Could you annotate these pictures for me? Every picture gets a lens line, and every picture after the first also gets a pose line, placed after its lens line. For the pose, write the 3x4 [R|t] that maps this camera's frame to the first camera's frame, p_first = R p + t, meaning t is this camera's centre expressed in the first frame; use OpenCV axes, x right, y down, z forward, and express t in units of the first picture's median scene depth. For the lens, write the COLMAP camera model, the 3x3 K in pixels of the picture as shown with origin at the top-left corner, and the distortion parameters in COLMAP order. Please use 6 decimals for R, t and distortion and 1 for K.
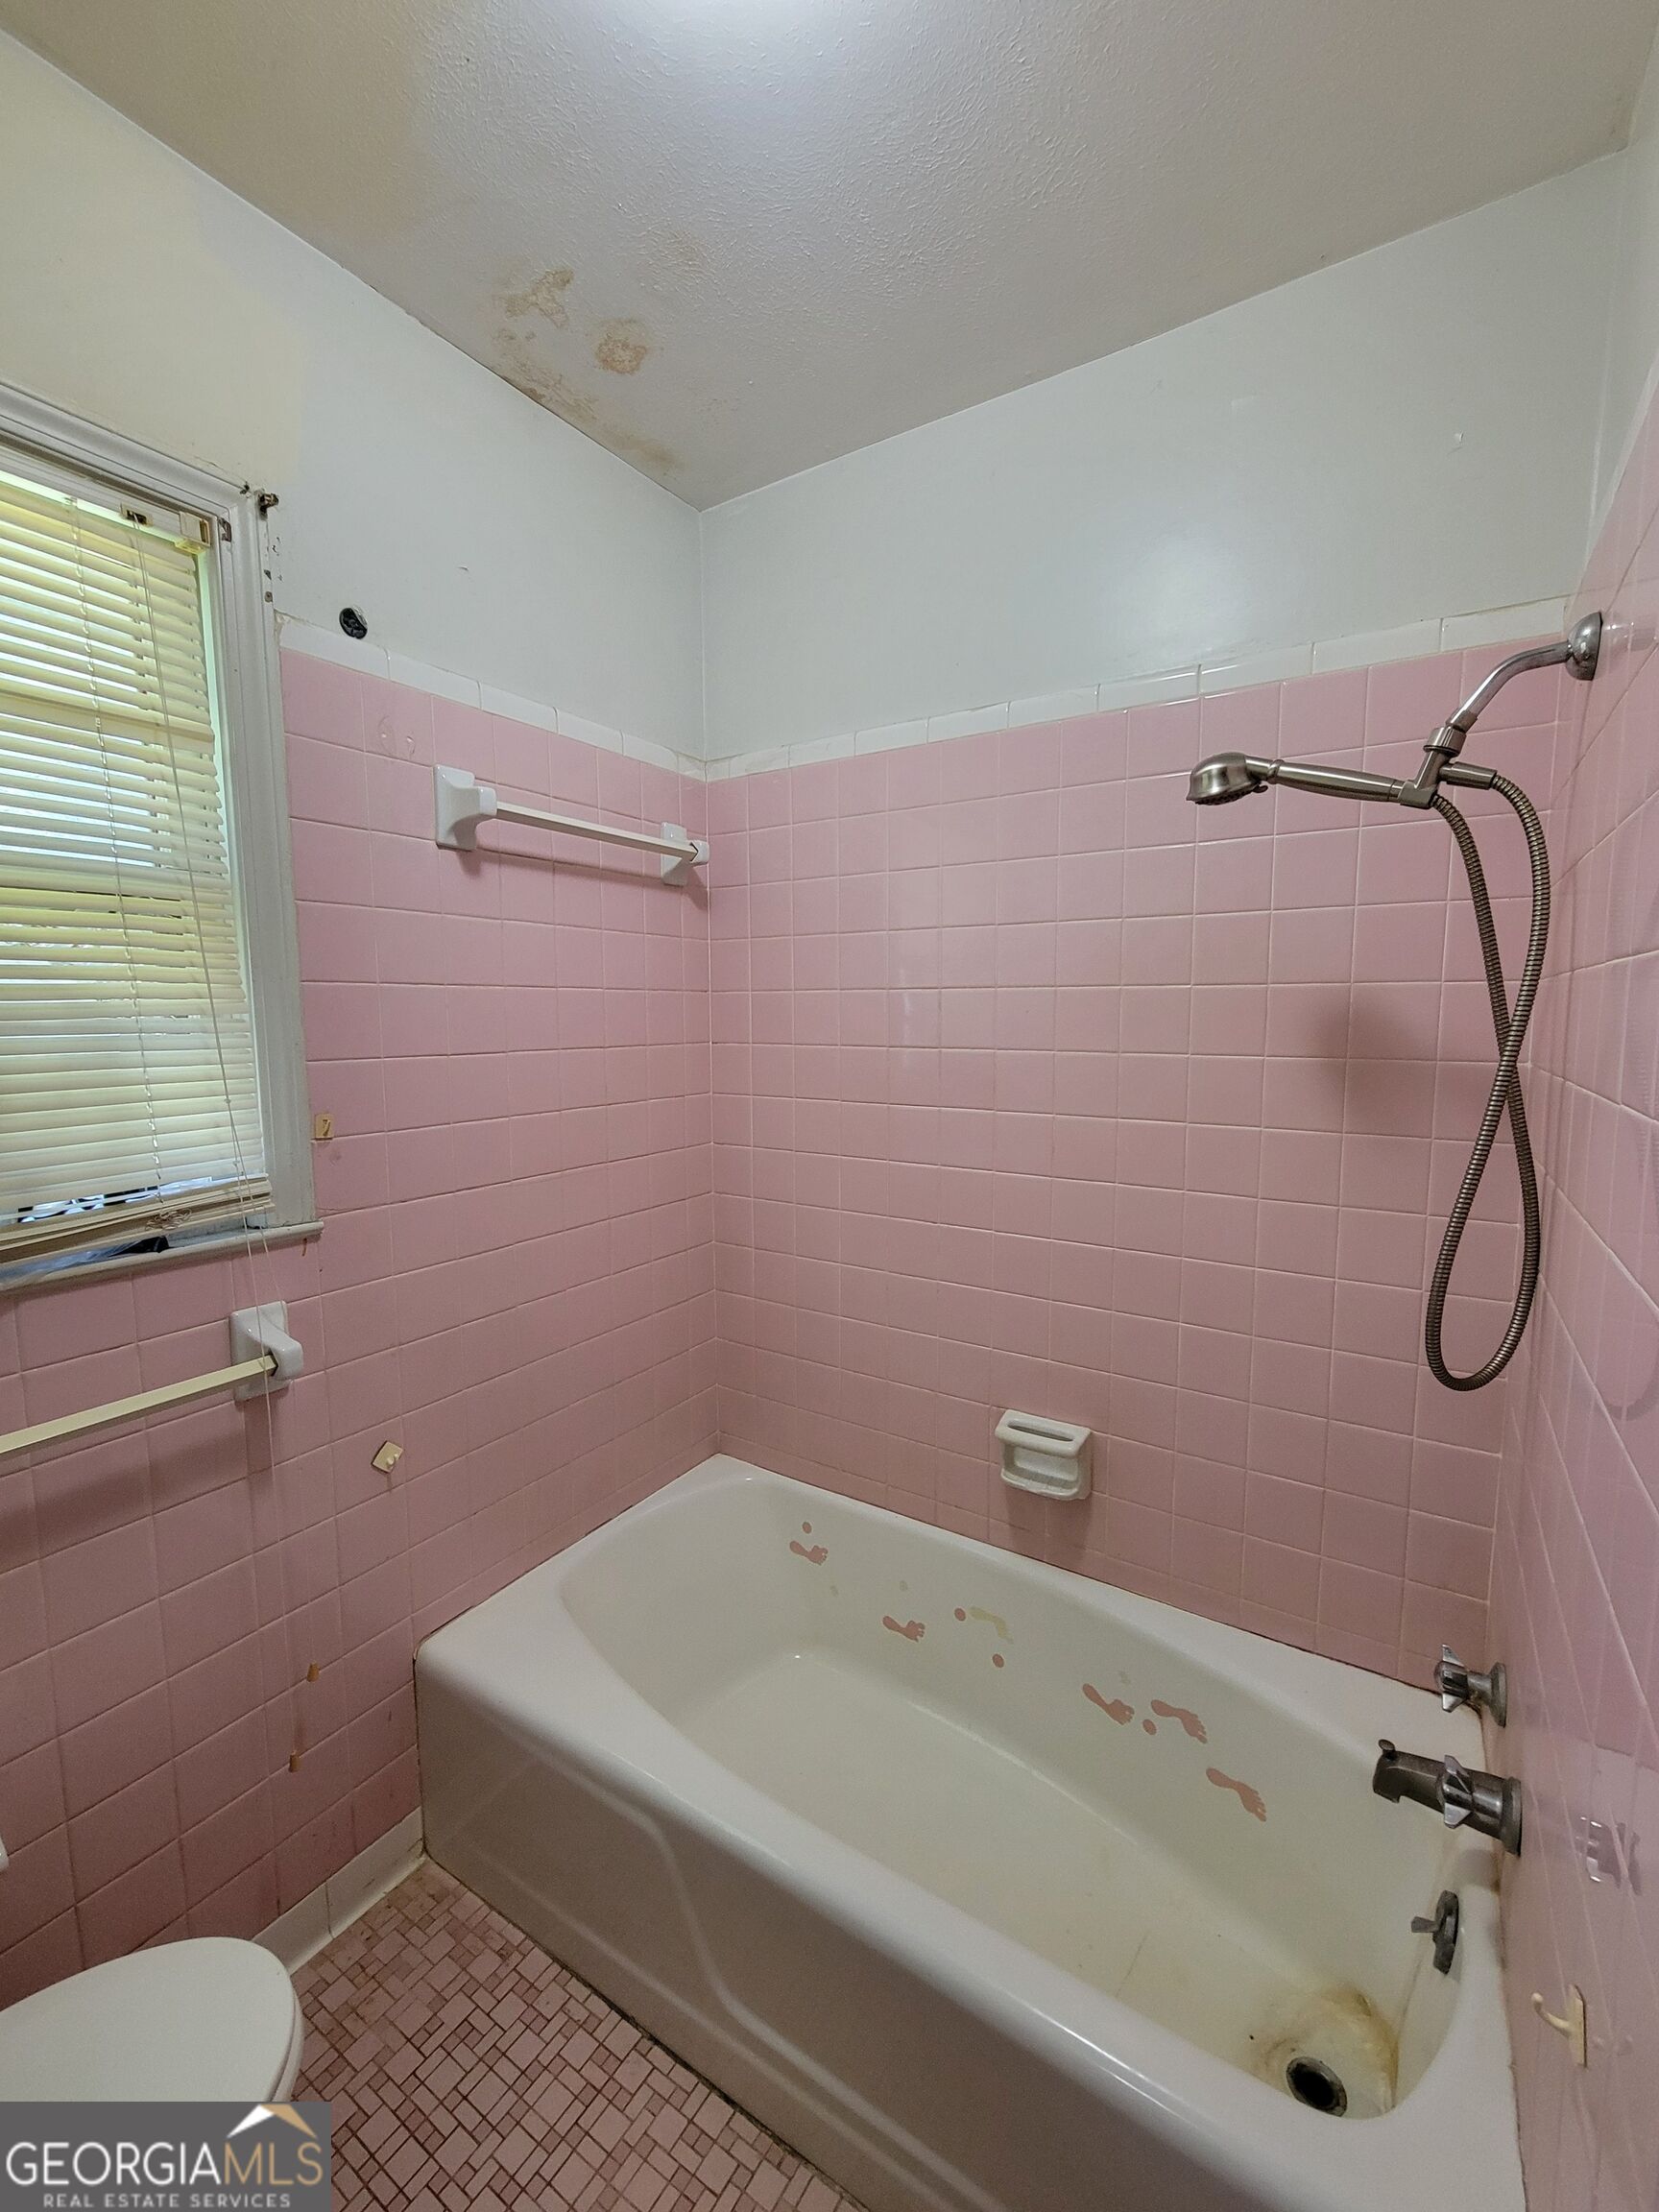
lens RADIAL K [[892.5, 0, 829.5], [0, 892.5, 1106.0], [0, 0, 1]] dist [0.001927, -0.006289]
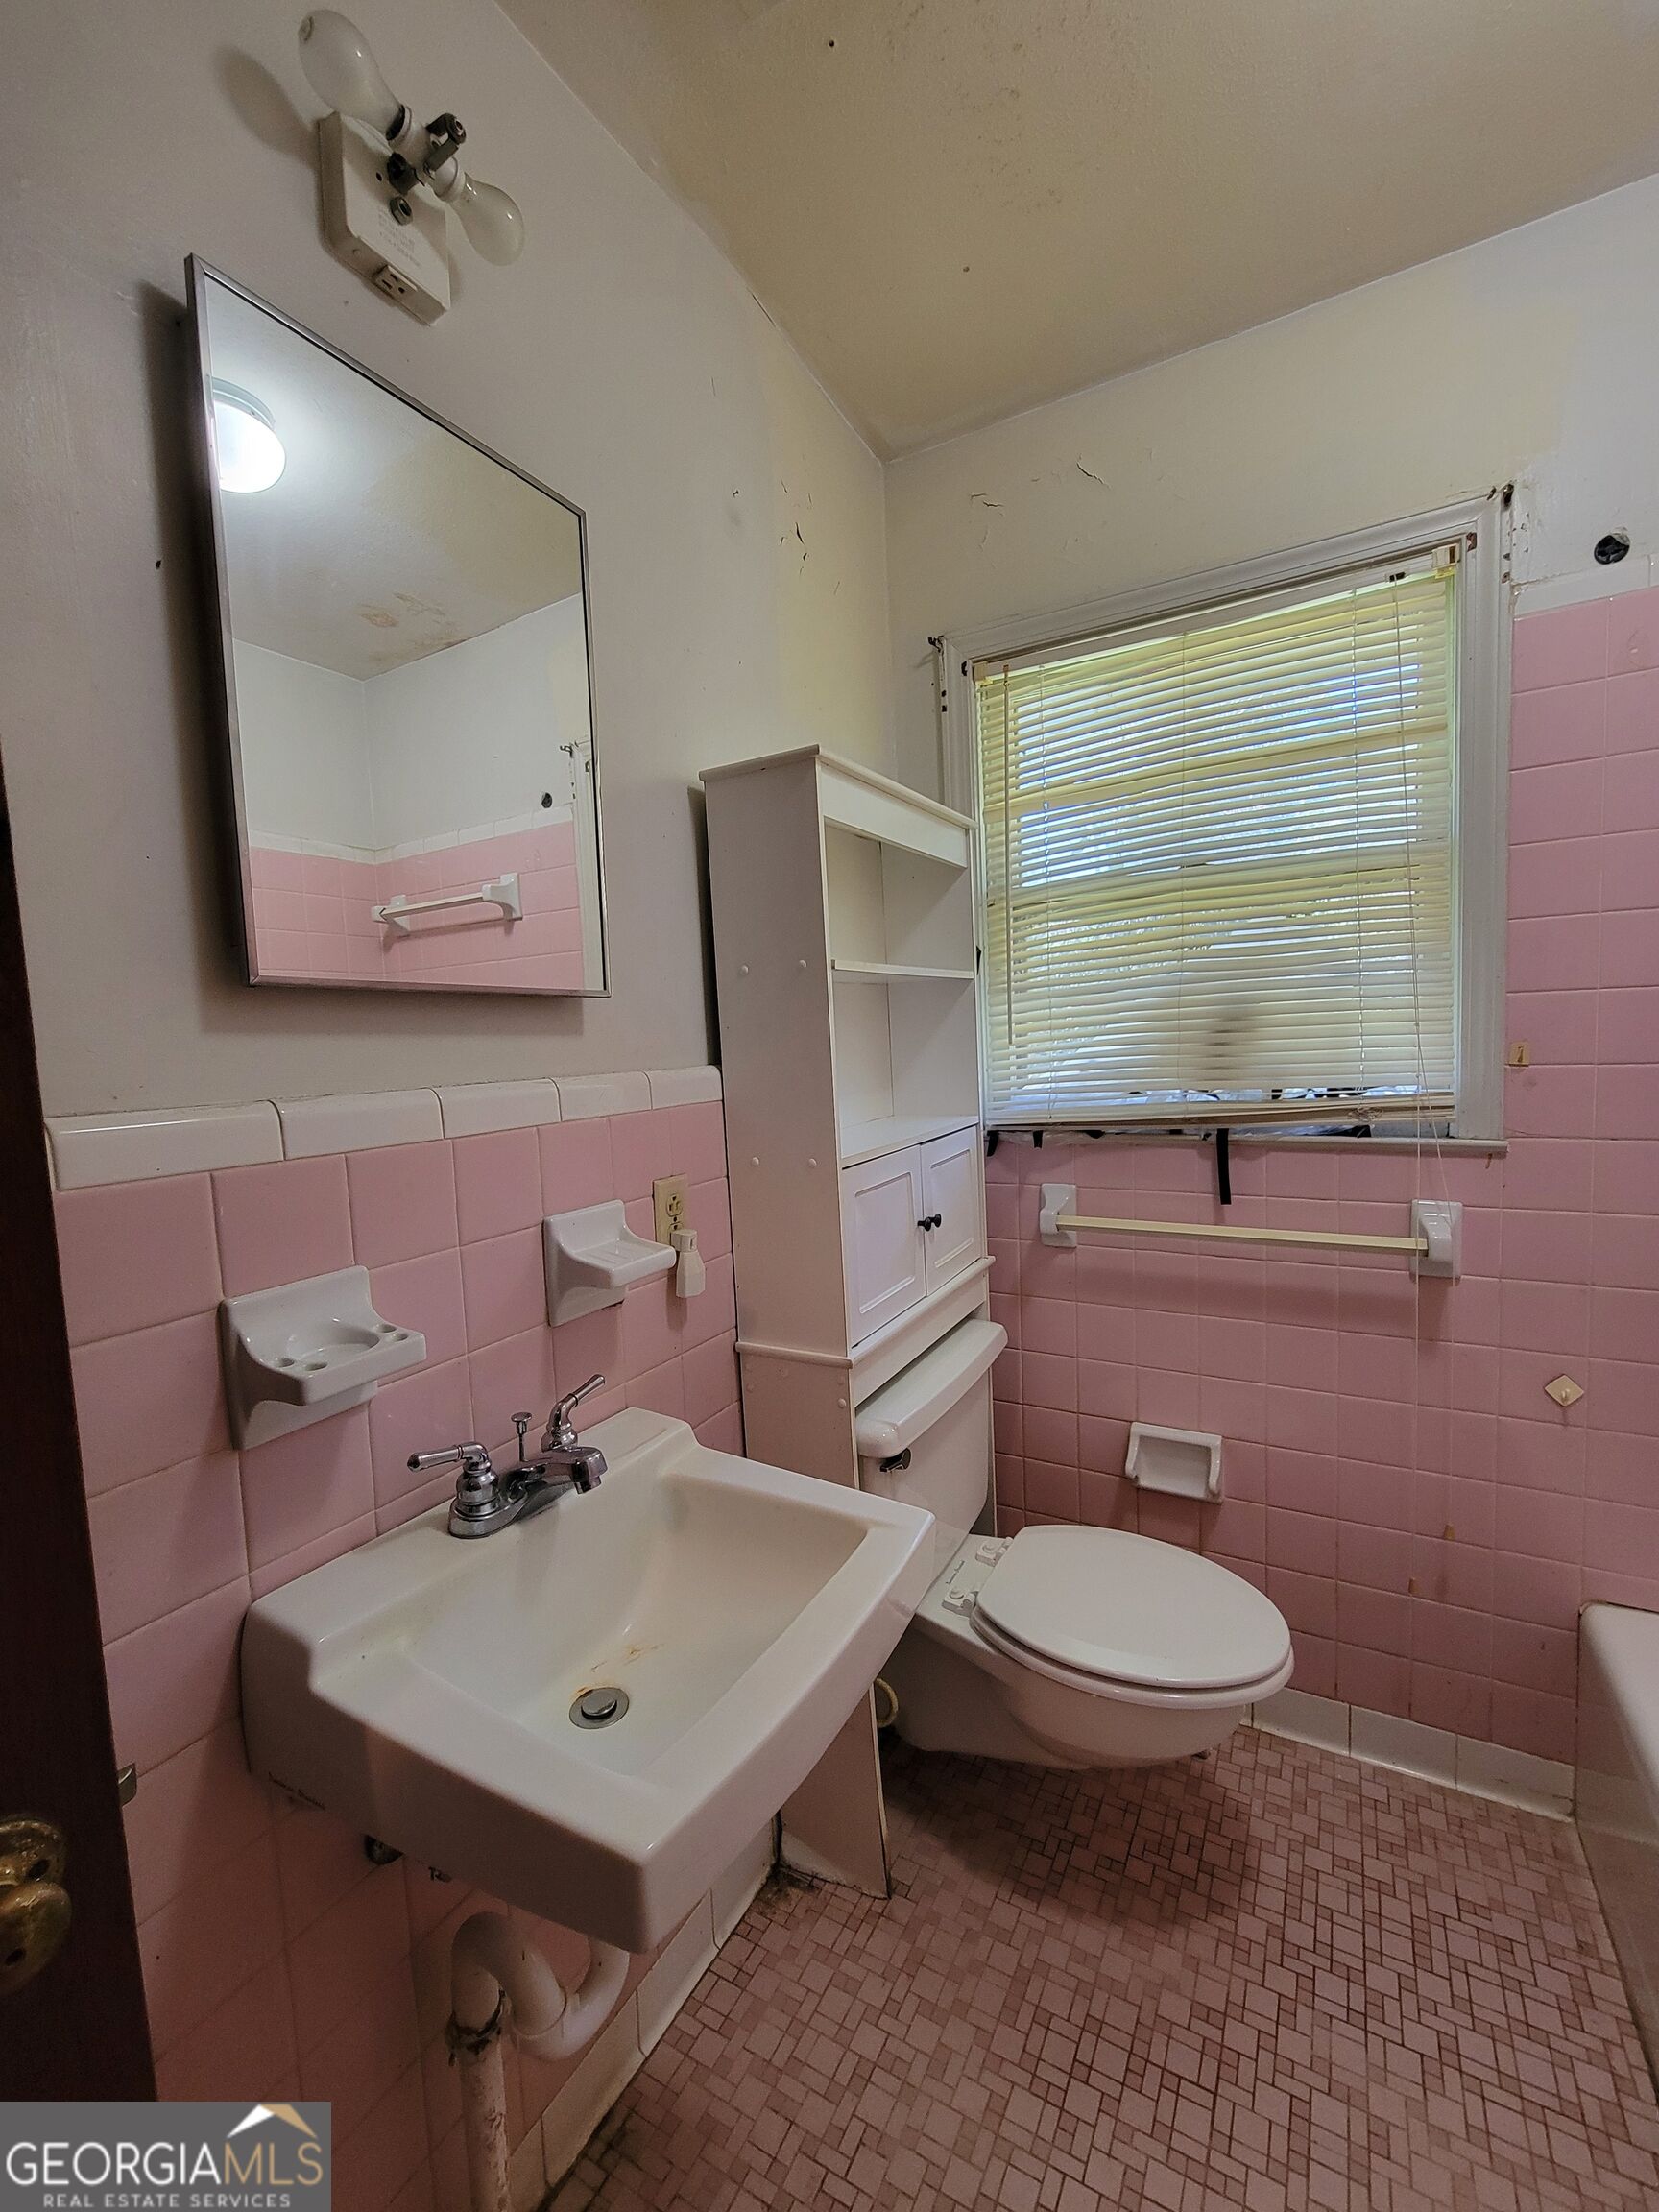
lens RADIAL K [[892.5, 0, 829.5], [0, 892.5, 1106.0], [0, 0, 1]] dist [0.001927, -0.006289]
pose [[0.052682, 0.081017, -0.995319, 0.496128], [-0.060380, 0.995138, 0.077806, 0.056616], [0.996784, 0.055998, 0.057318, 0.121483]]
